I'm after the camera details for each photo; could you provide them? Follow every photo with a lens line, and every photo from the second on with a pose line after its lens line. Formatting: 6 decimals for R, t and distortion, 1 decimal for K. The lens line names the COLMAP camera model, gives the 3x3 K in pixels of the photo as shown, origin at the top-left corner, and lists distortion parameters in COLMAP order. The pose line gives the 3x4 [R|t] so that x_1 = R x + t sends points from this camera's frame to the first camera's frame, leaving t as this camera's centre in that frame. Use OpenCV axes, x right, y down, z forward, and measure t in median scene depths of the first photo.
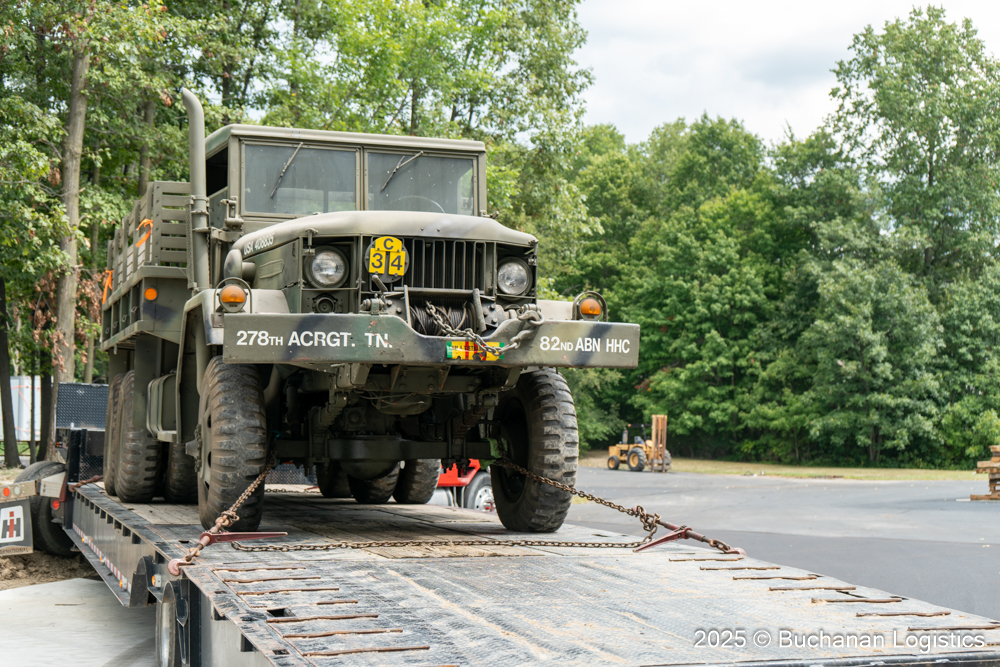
lens RADIAL K [[1579.2, 0, 514.6], [0, 1579.2, 250.4], [0, 0, 1]] dist [0.050486, 0.000000]
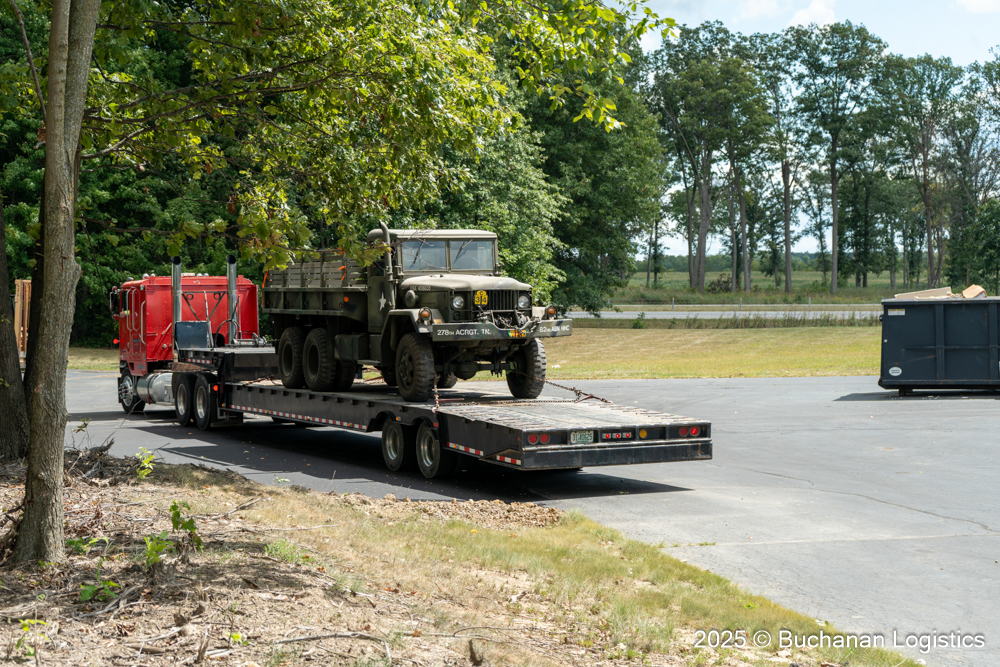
lens RADIAL K [[1743.6, 0, 498.6], [0, 1743.6, 332.9], [0, 0, 1]] dist [0.033788, 0.000000]
pose [[0.993209, -0.024130, 0.113811, -0.389345], [0.009032, 0.991295, 0.131351, -0.325713], [-0.115990, -0.129431, 0.984781, -1.928734]]
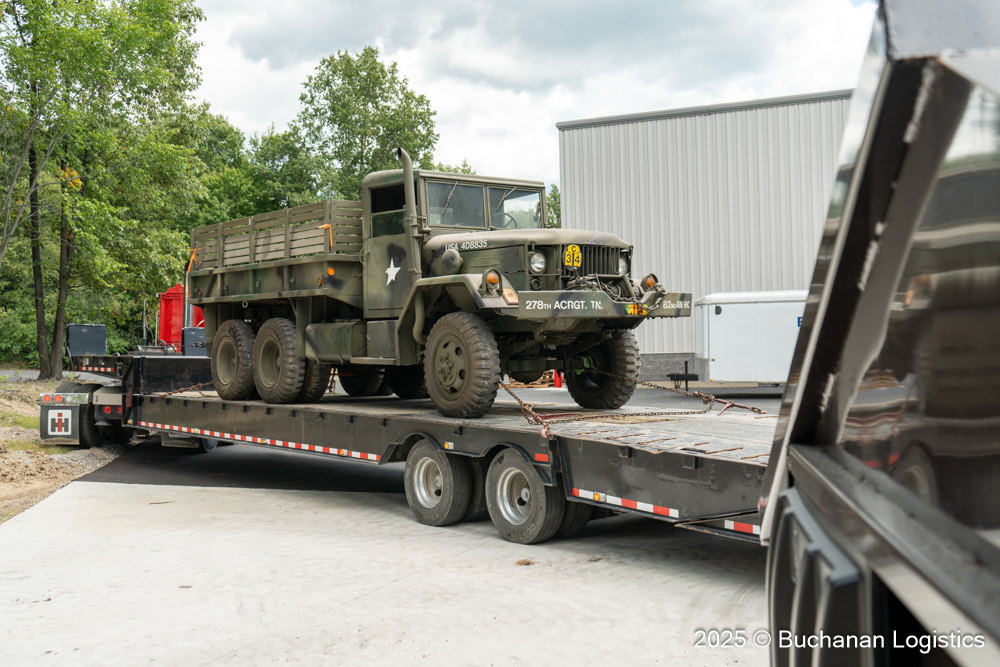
lens RADIAL K [[1114.3, 0, 497.9], [0, 1114.3, 332.9], [0, 0, 1]] dist [-0.004272, 0.000000]
pose [[0.951892, -0.023716, 0.305515, -0.537150], [-0.008869, 0.994451, 0.104827, -0.039900], [-0.306305, -0.102494, 0.946400, -0.149550]]
